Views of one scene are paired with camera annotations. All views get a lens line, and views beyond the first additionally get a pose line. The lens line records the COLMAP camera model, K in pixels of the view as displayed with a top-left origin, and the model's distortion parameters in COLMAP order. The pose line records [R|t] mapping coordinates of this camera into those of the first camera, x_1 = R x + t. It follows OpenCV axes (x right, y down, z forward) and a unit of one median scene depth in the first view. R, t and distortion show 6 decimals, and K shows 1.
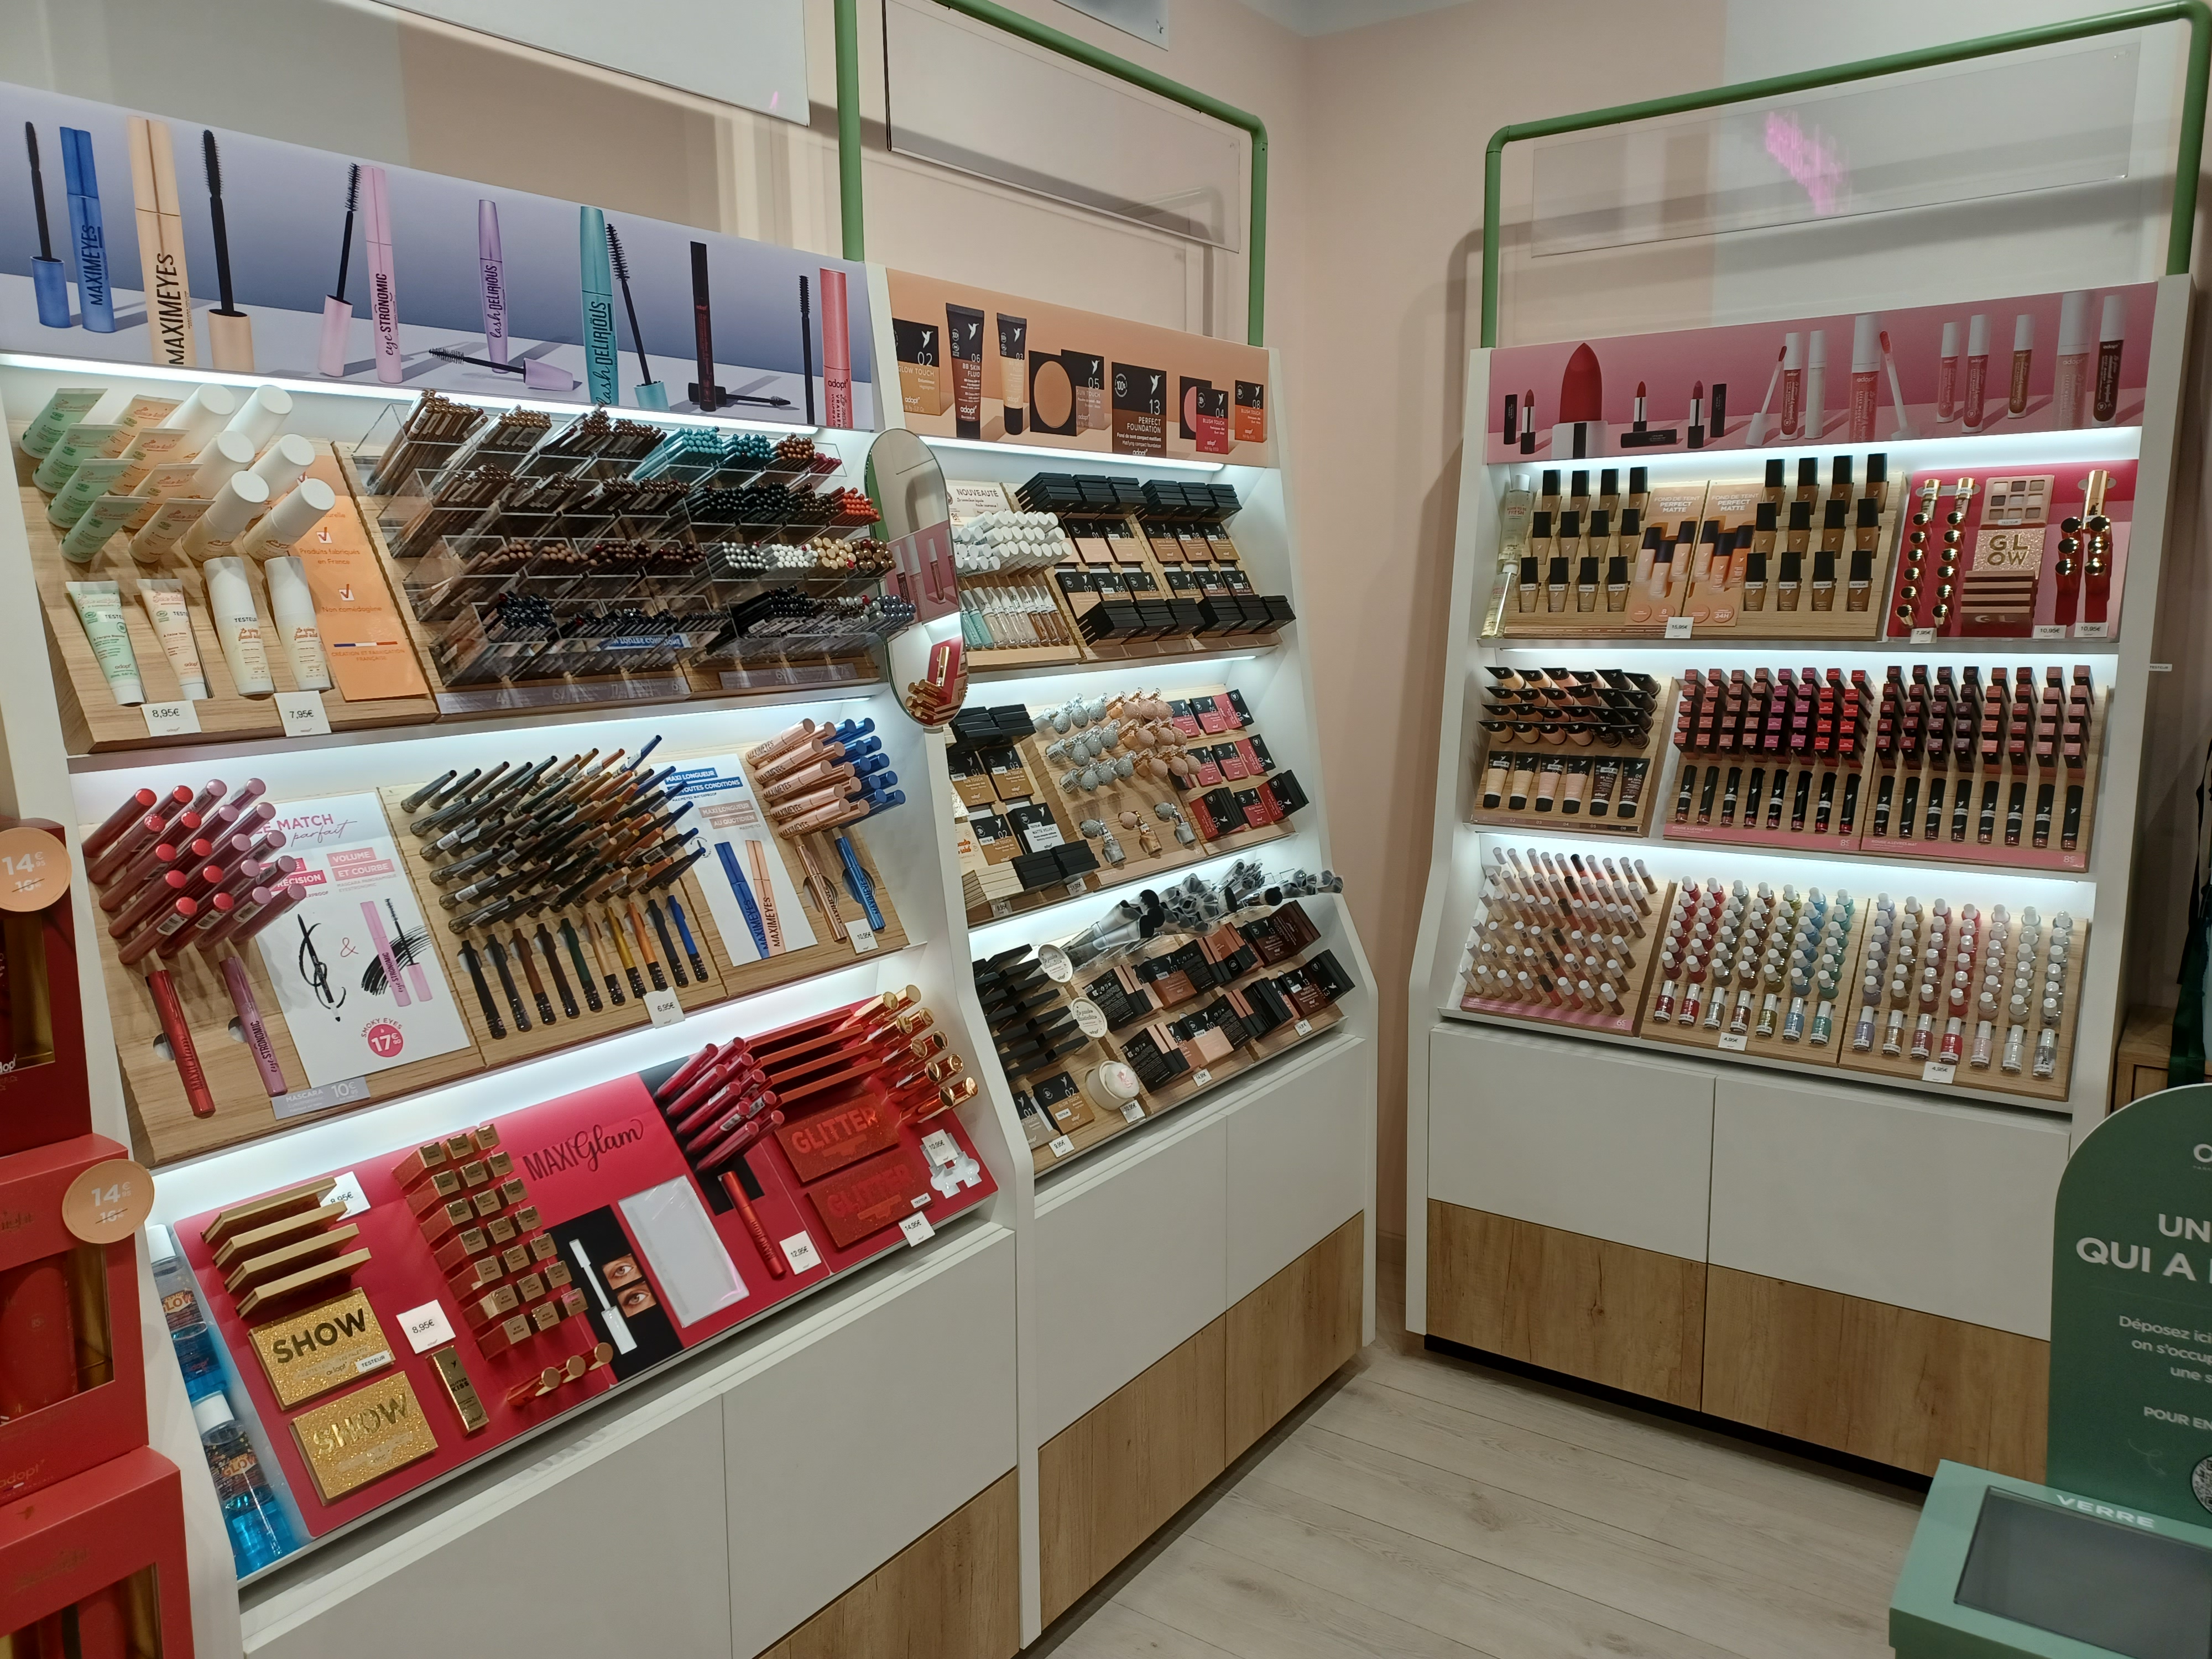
lens RADIAL K [[1565.2, 0, 1039.7], [0, 1565.2, 795.2], [0, 0, 1]] dist [0.095905, -0.125151]
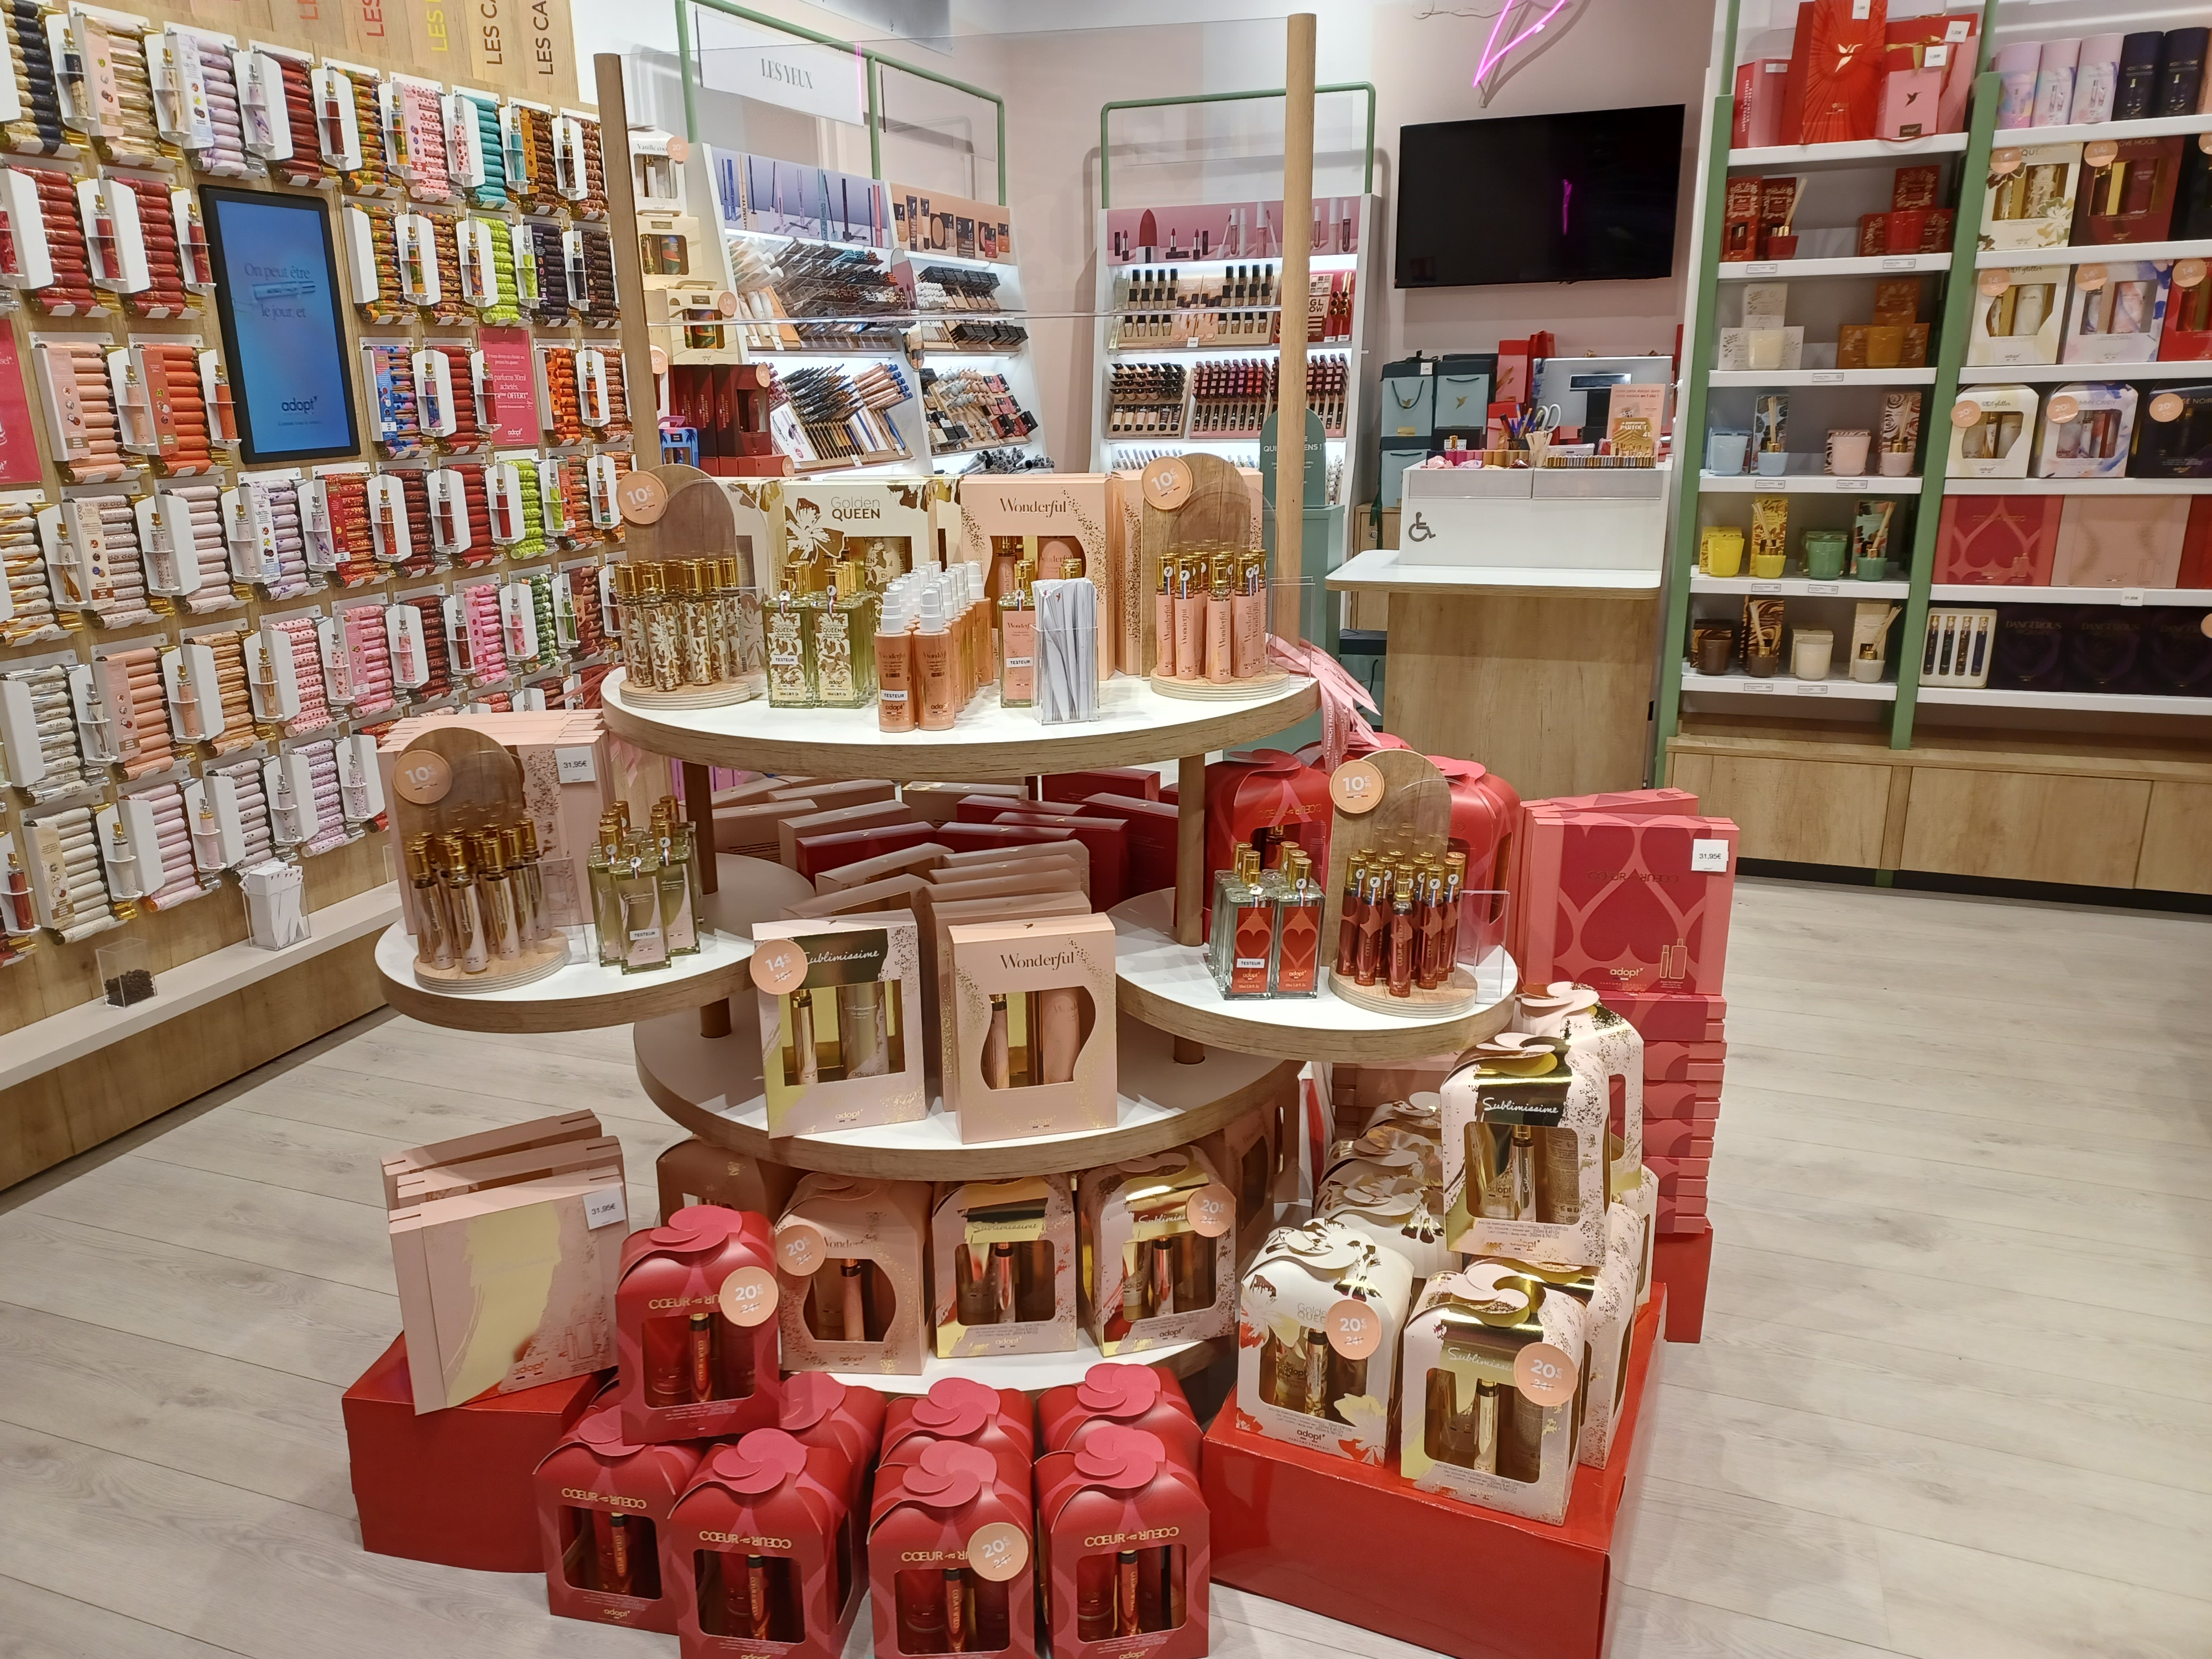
lens RADIAL K [[1656.6, 0, 1055.7], [0, 1656.6, 840.1], [0, 0, 1]] dist [0.004001, 0.027396]
pose [[0.961130, -0.078714, 0.264639, -0.478620], [0.043488, 0.989694, 0.136434, 0.273060], [-0.272651, -0.119622, 0.954648, -1.322740]]
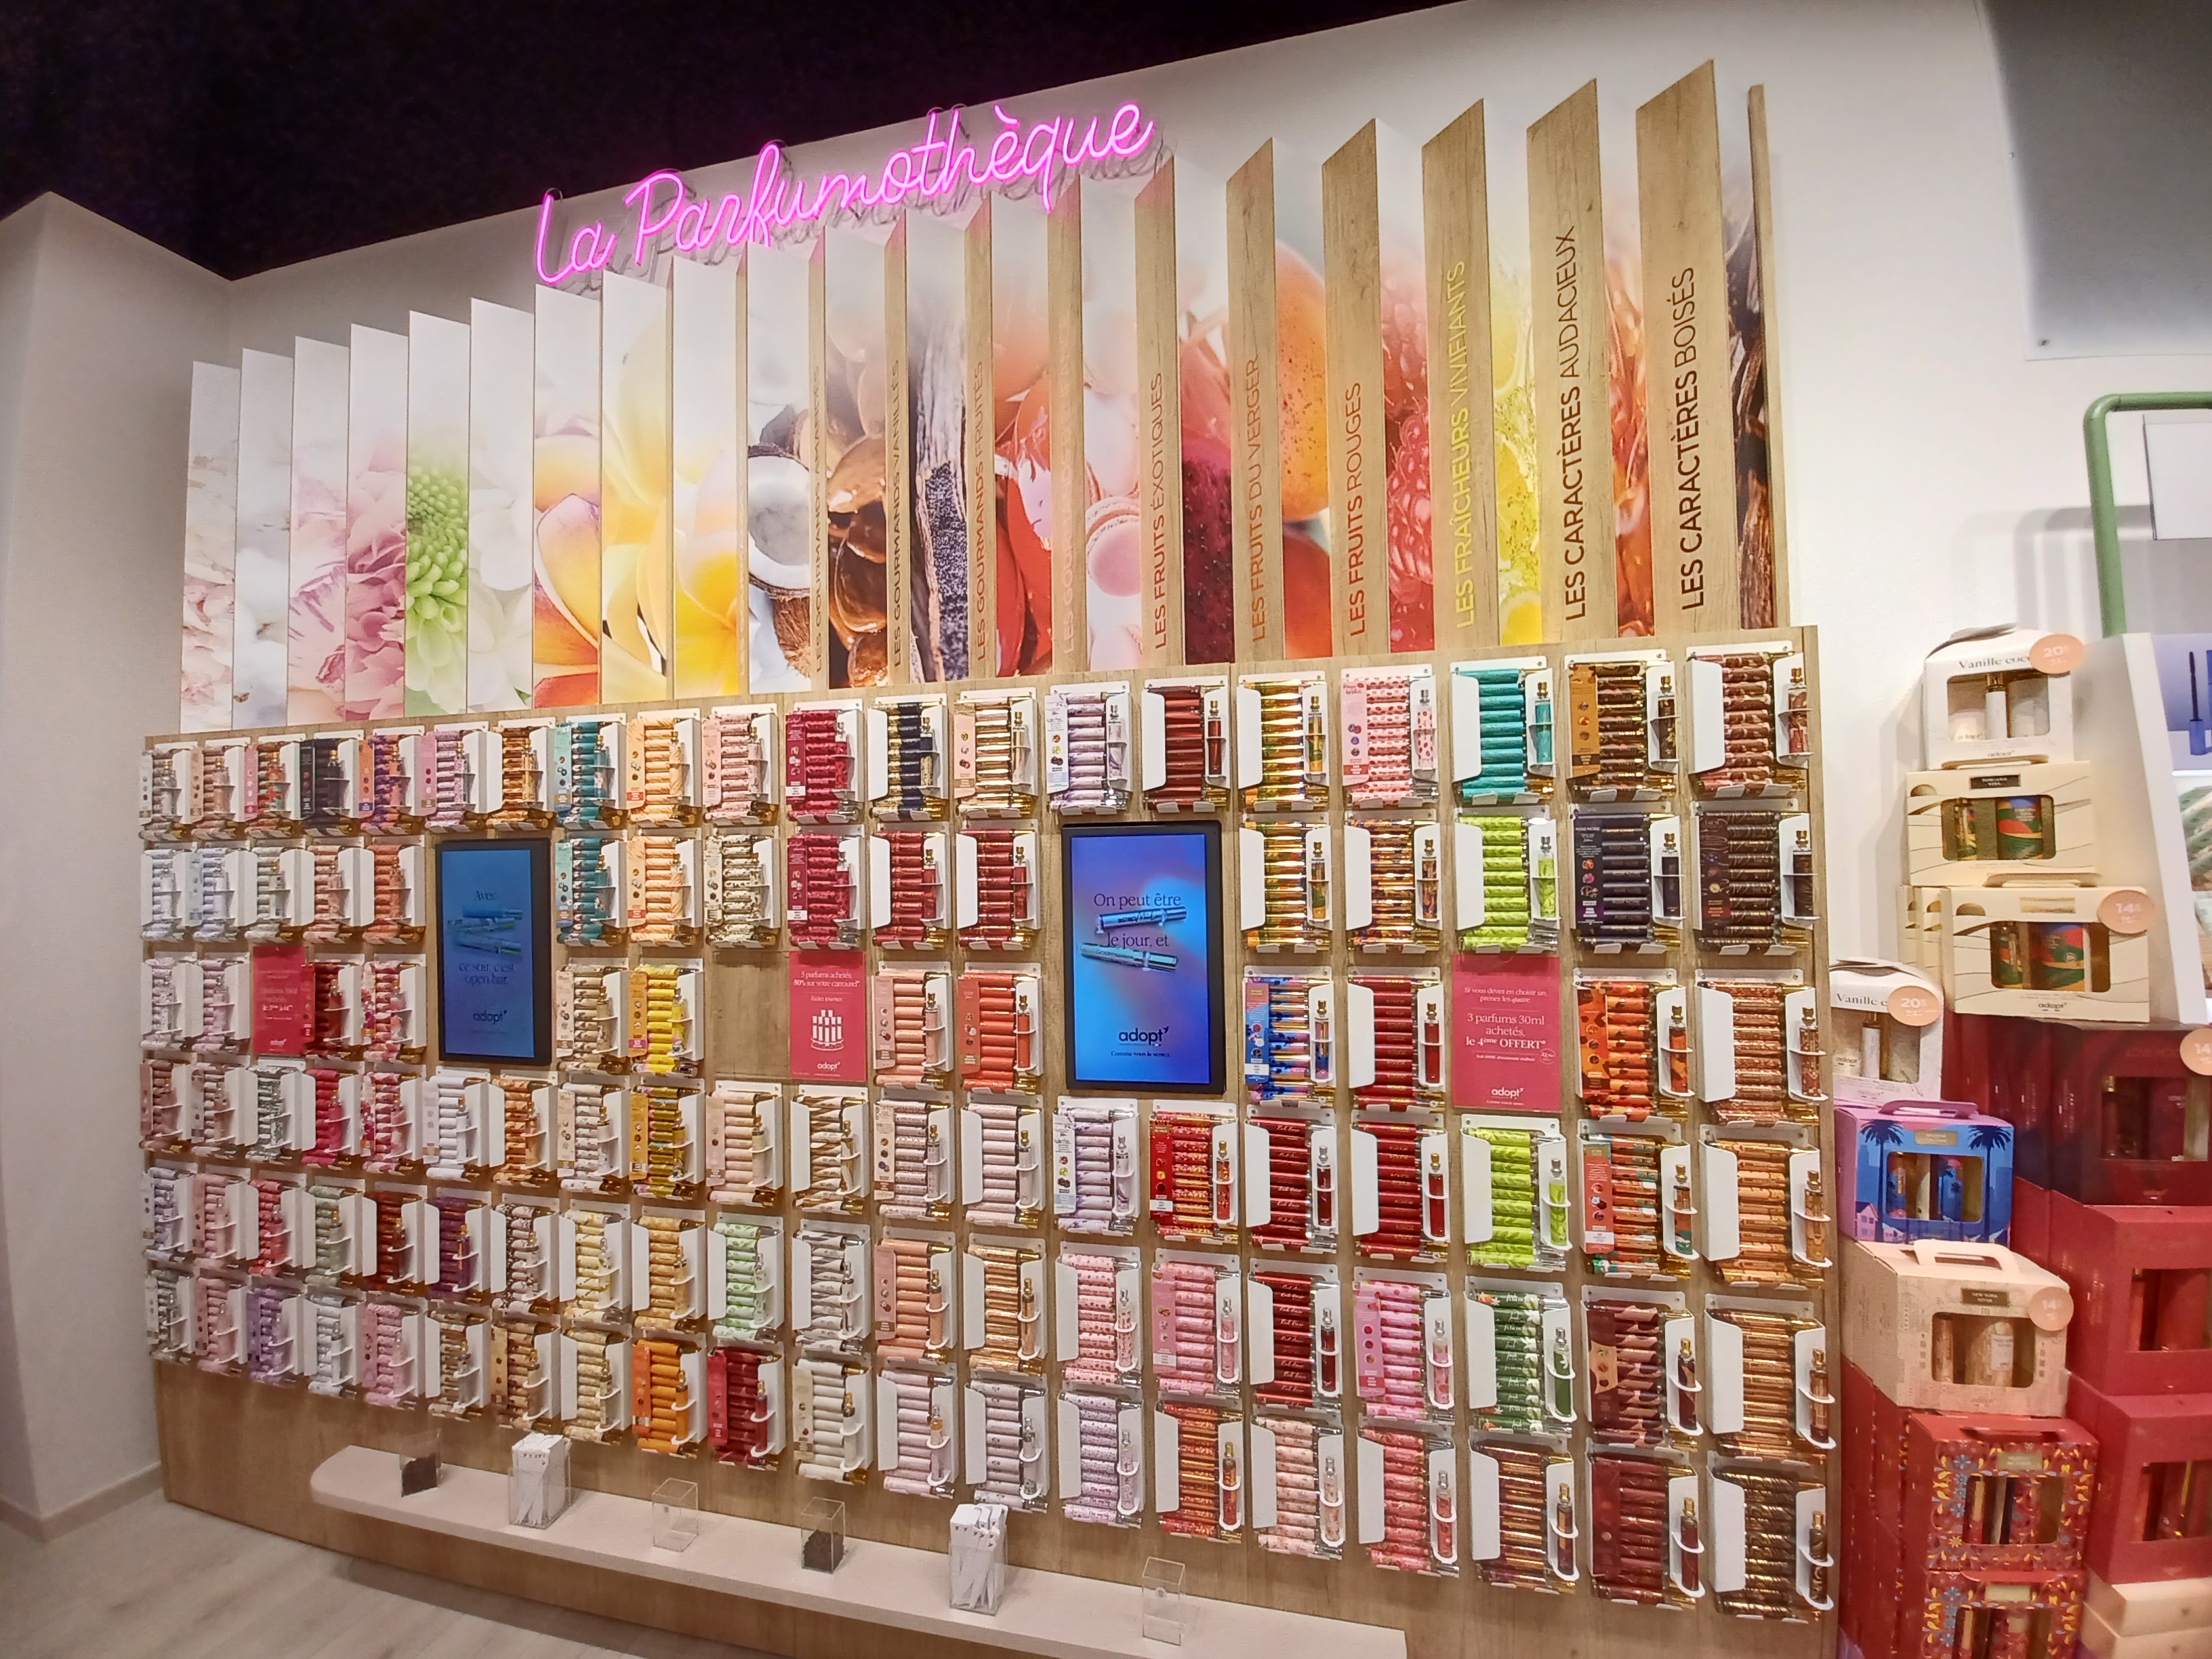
lens RADIAL K [[876.0, 0, 1103.2], [0, 876.0, 858.2], [0, 0, 1]] dist [-0.000061, -0.010436]
pose [[0.423419, -0.005658, -0.905916, -0.129953], [-0.122792, 0.990394, -0.063577, 0.018942], [0.897574, 0.138159, 0.418657, -0.251217]]
